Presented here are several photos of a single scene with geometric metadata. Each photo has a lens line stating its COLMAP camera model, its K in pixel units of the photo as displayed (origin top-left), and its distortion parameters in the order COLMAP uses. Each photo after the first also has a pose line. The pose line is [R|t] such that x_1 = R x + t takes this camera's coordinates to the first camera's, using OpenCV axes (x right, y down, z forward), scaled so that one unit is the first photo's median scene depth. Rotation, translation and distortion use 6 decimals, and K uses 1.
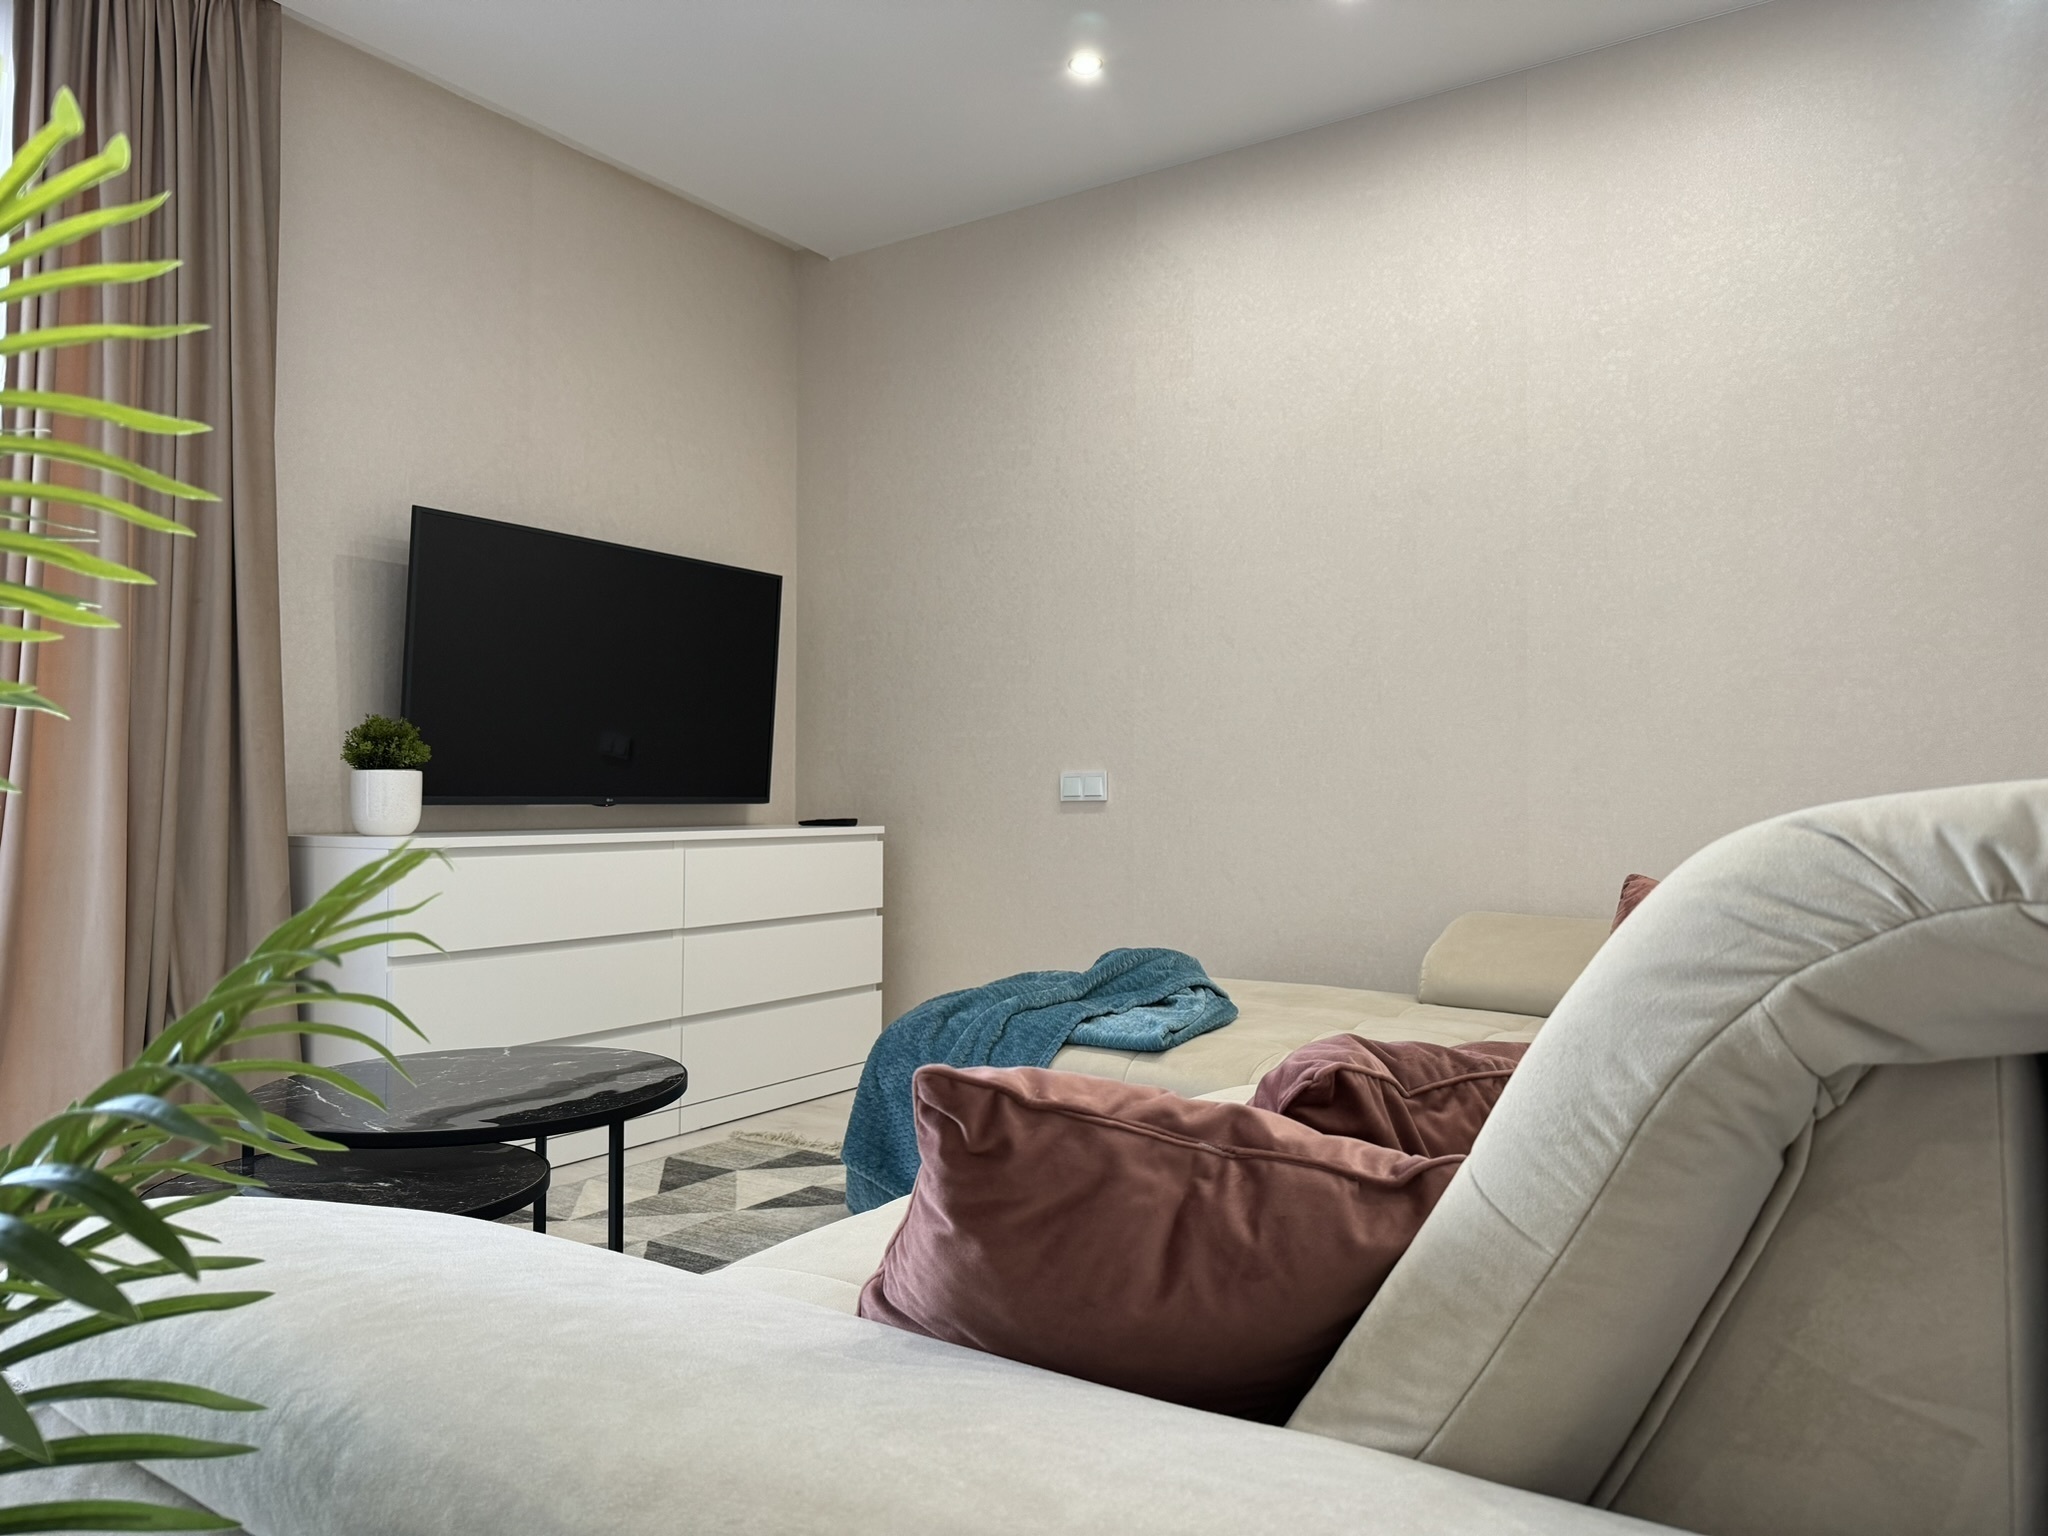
lens RADIAL K [[1441.1, 0, 1033.9], [0, 1441.1, 772.7], [0, 0, 1]] dist [0.068164, -0.083266]
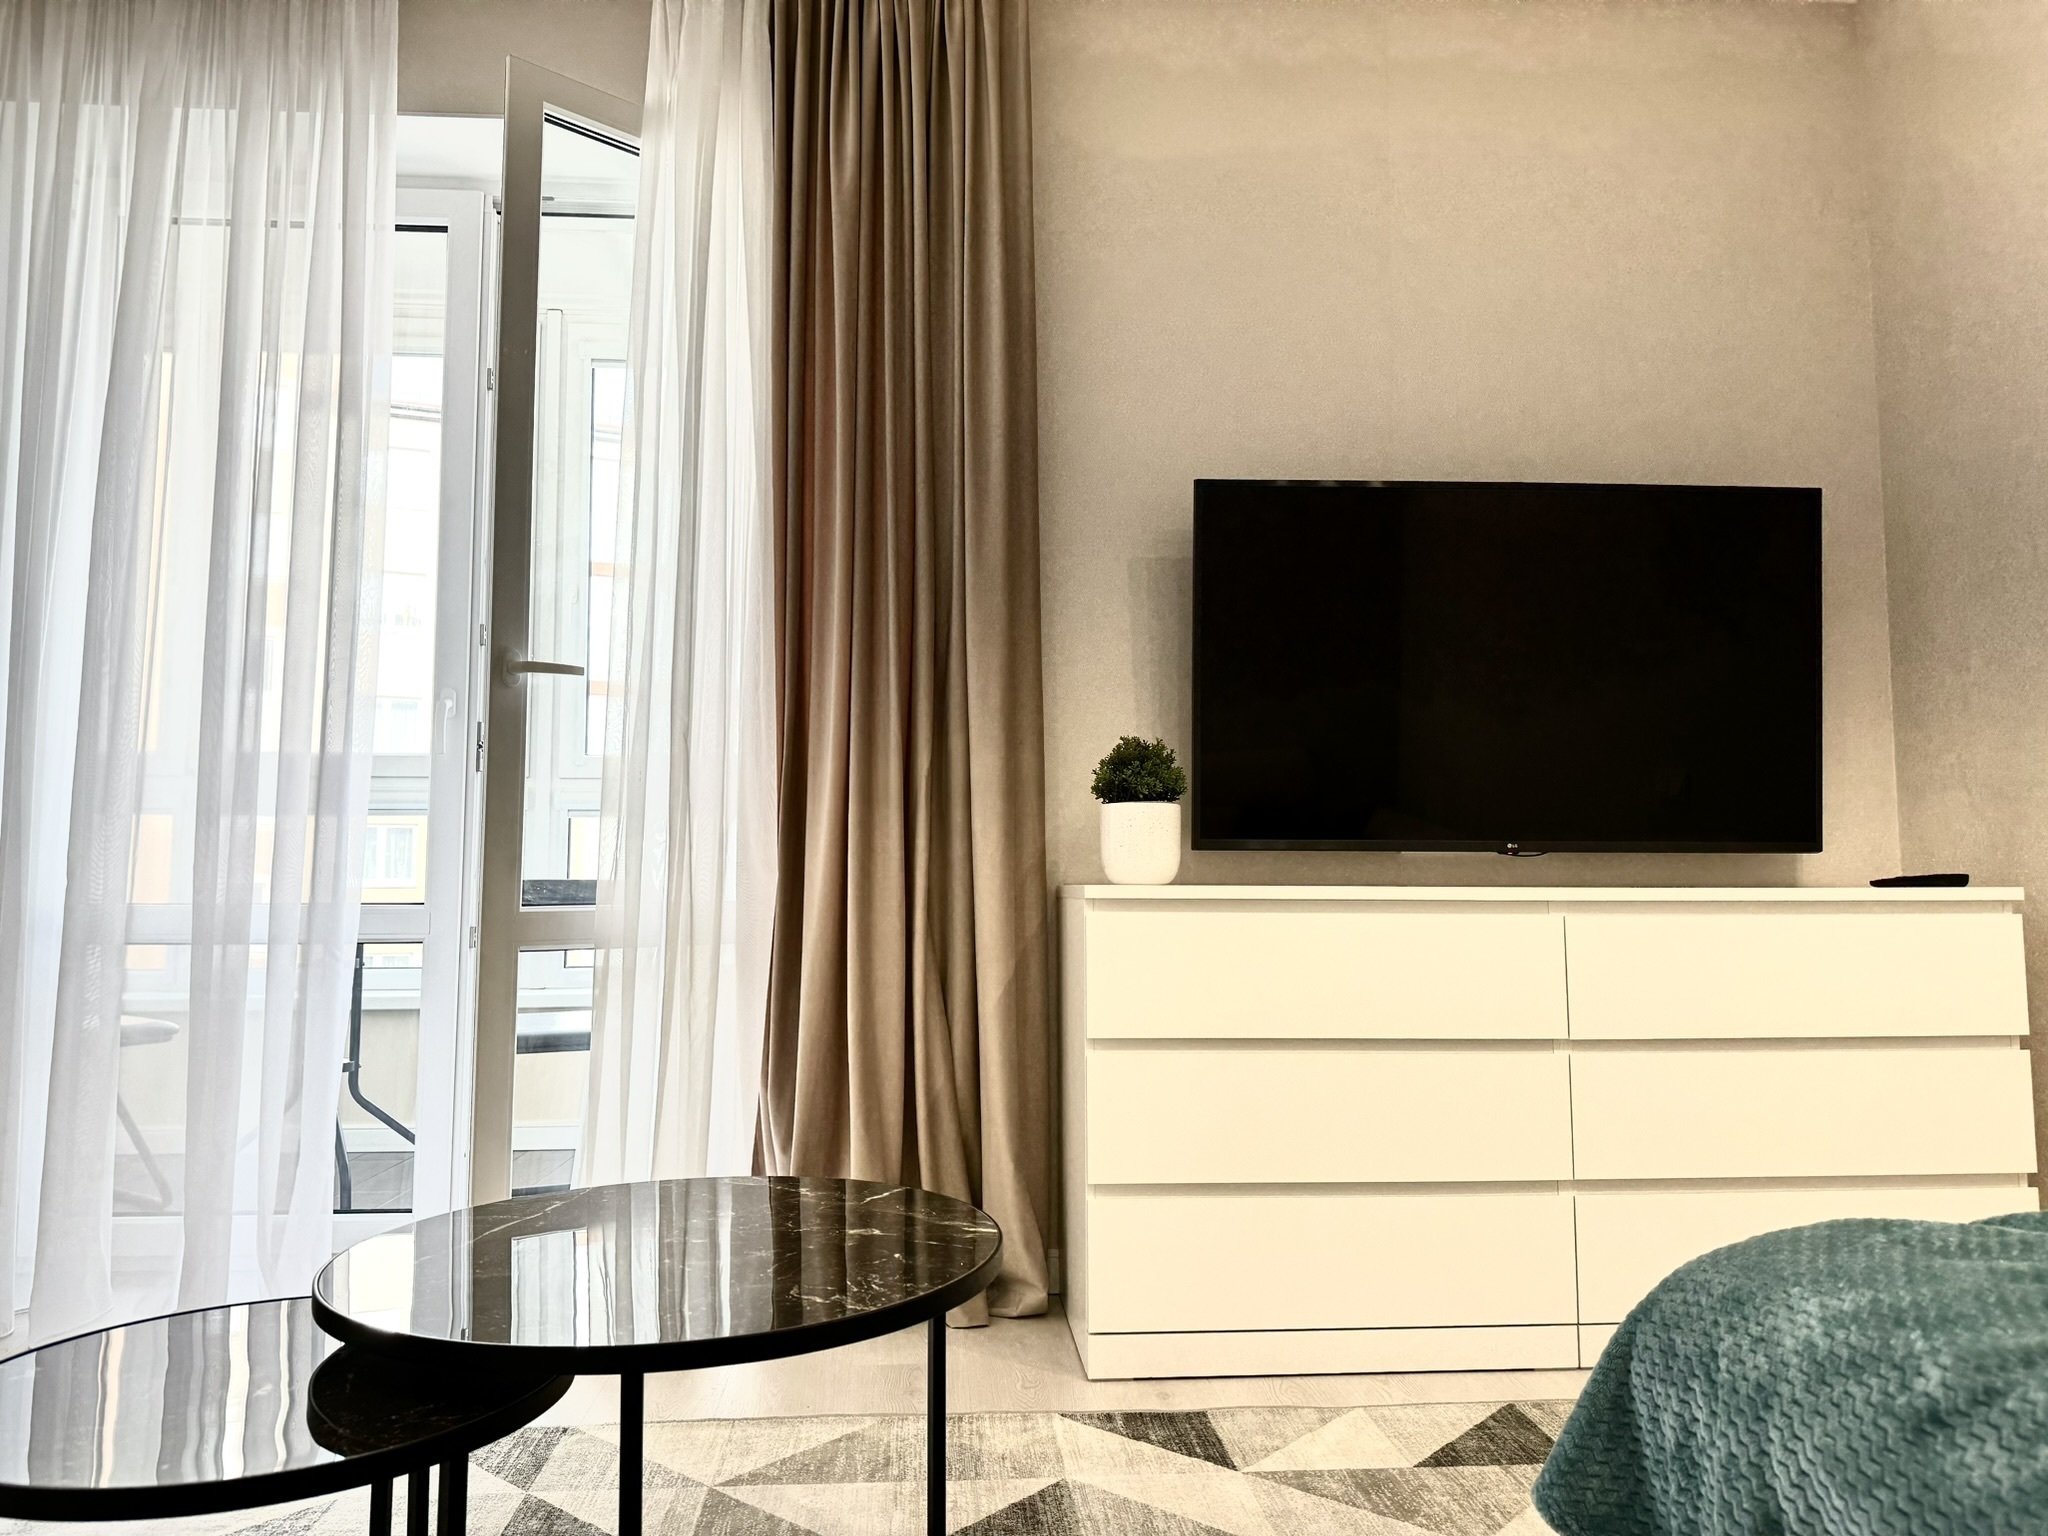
lens RADIAL K [[1441.1, 0, 1030.0], [0, 1441.1, 758.5], [0, 0, 1]] dist [0.068164, -0.083266]
pose [[0.604548, -0.076099, -0.792926, 0.129298], [0.015122, 0.996343, -0.084092, 0.033028], [0.796425, 0.038847, 0.603488, 0.400062]]
